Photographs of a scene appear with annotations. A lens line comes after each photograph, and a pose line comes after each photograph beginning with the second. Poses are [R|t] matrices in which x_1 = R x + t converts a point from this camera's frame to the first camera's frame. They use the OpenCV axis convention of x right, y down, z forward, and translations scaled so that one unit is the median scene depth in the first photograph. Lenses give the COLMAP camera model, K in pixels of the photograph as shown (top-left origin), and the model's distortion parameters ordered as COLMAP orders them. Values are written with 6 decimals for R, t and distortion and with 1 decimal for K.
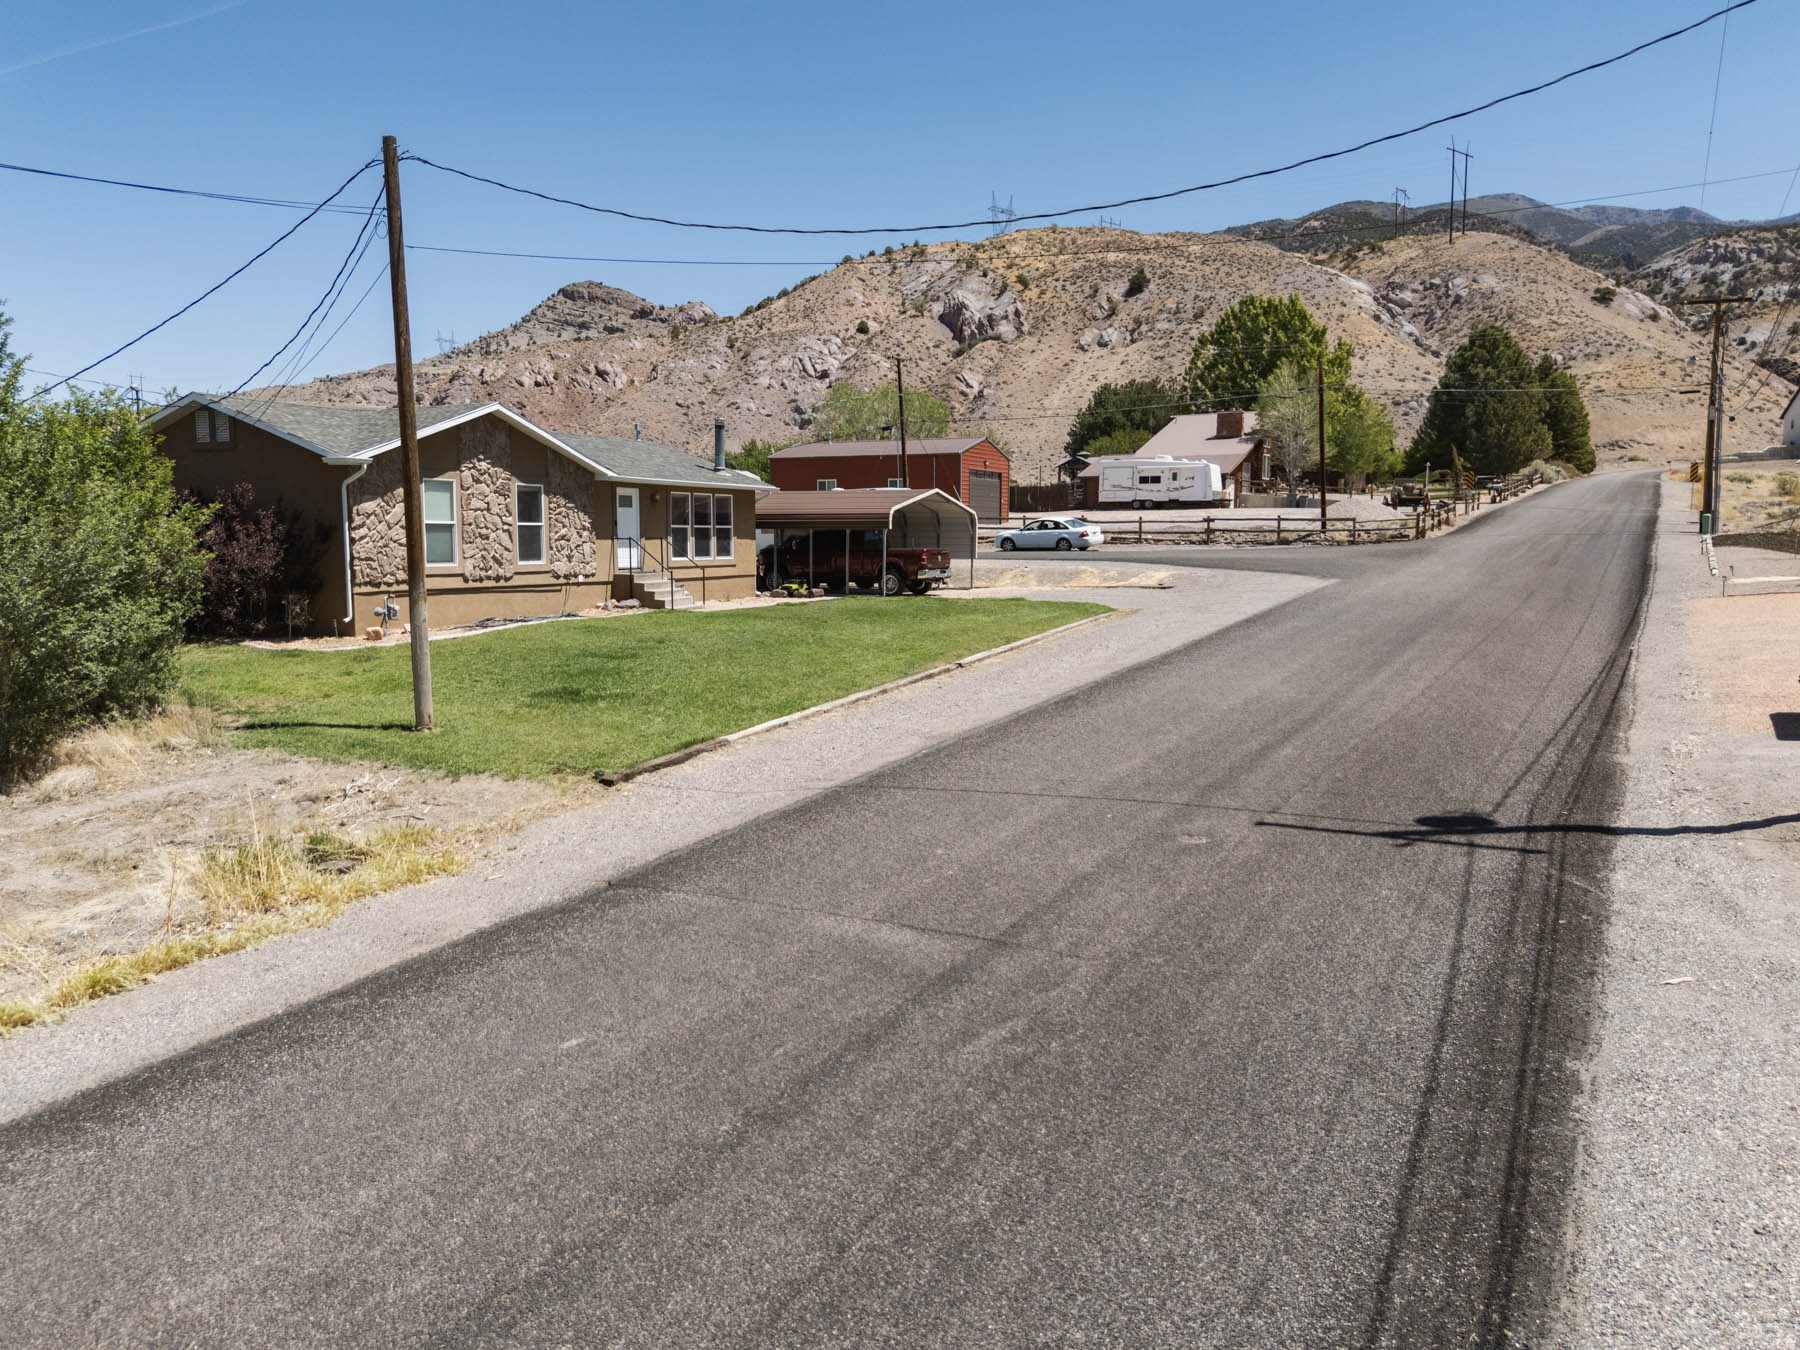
lens RADIAL K [[1327.0, 0, 897.1], [0, 1327.0, 670.0], [0, 0, 1]] dist [0.072665, -0.066335]
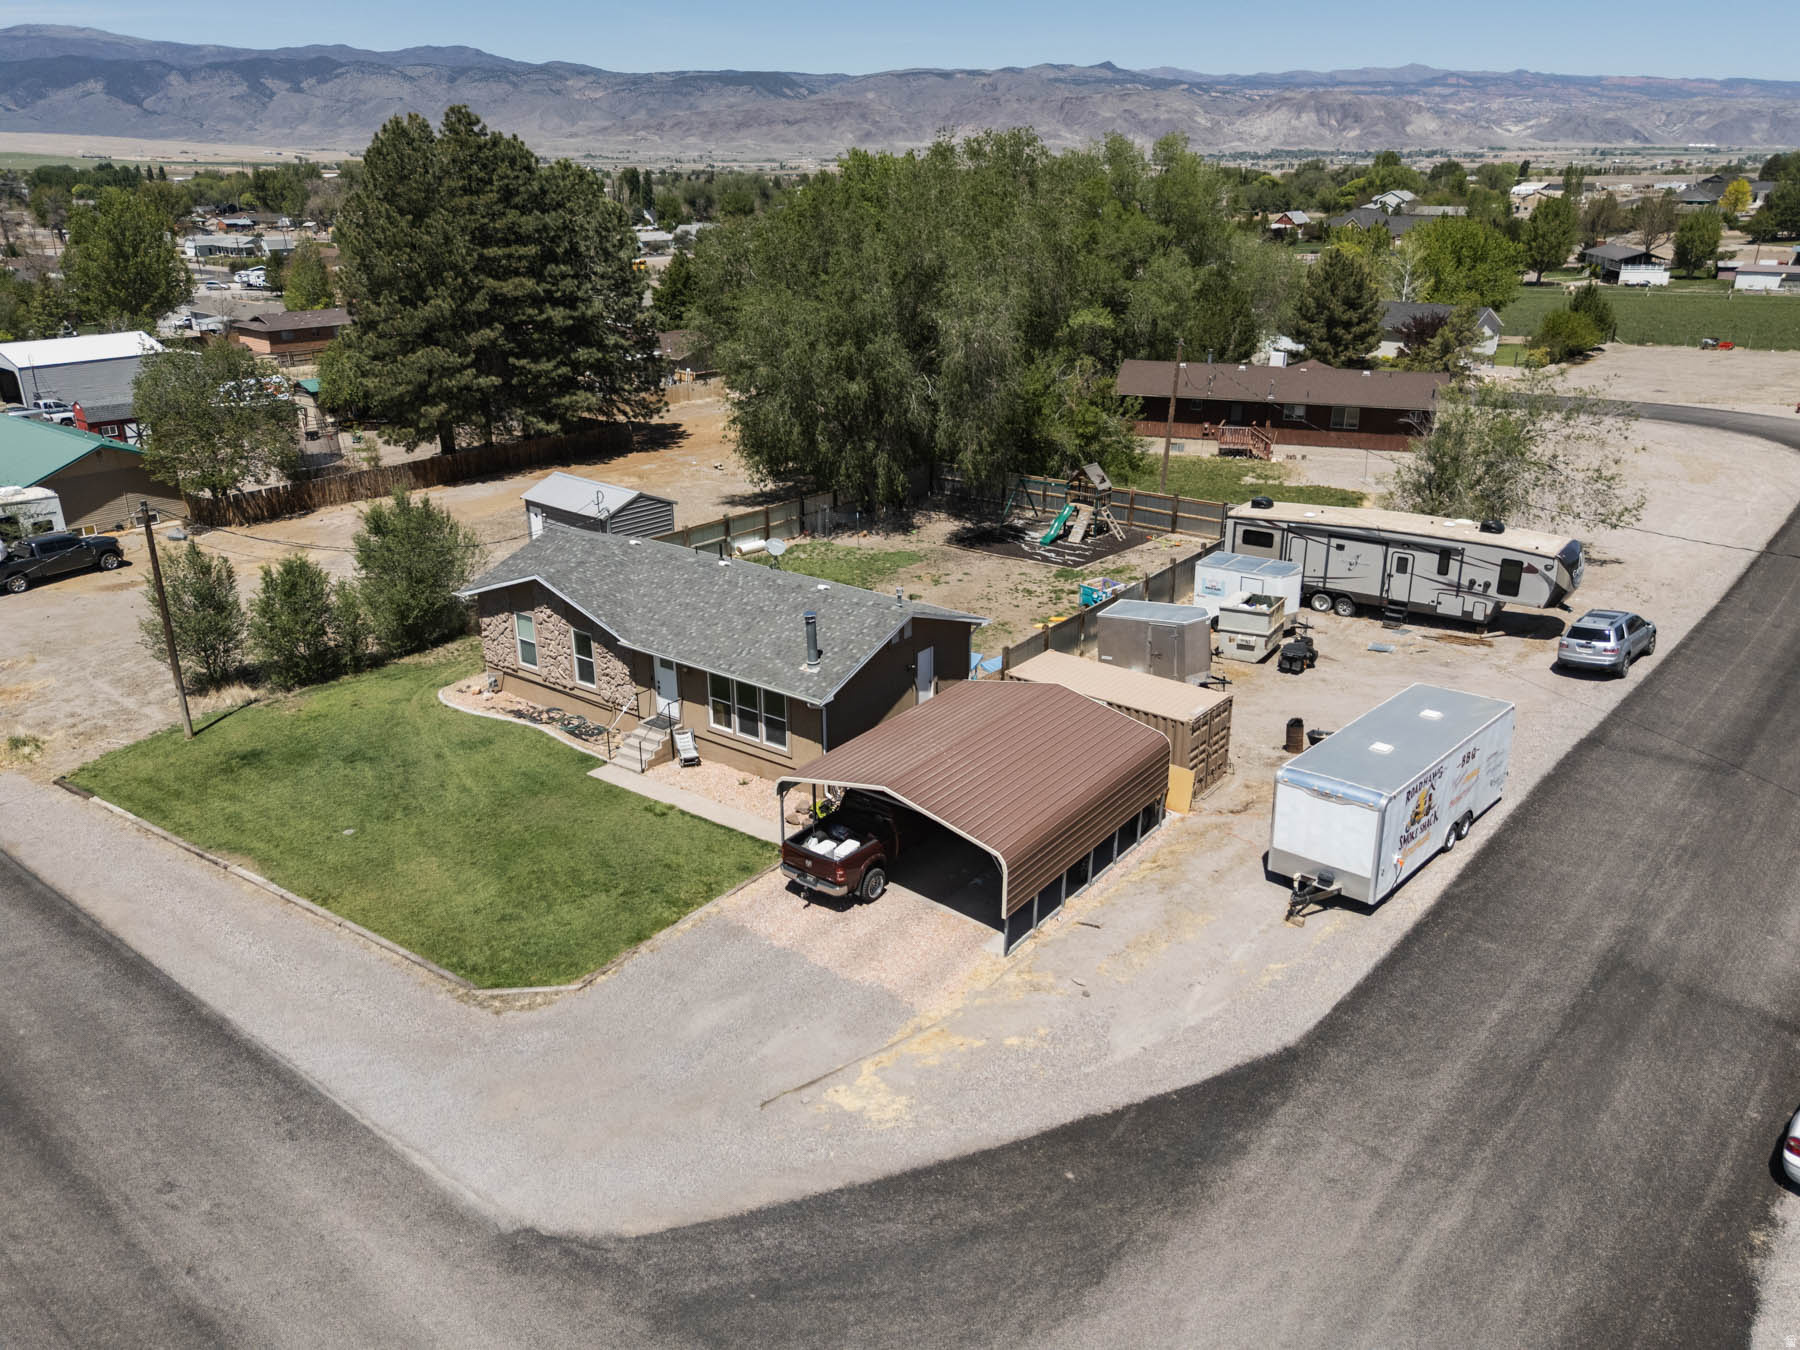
lens RADIAL K [[1327.0, 0, 897.1], [0, 1327.0, 670.0], [0, 0, 1]] dist [0.072665, -0.066335]
pose [[-0.186468, 0.358593, -0.914680, 0.779776], [-0.096897, 0.919758, 0.380337, -0.549816], [0.977671, 0.159551, -0.136759, 1.270560]]
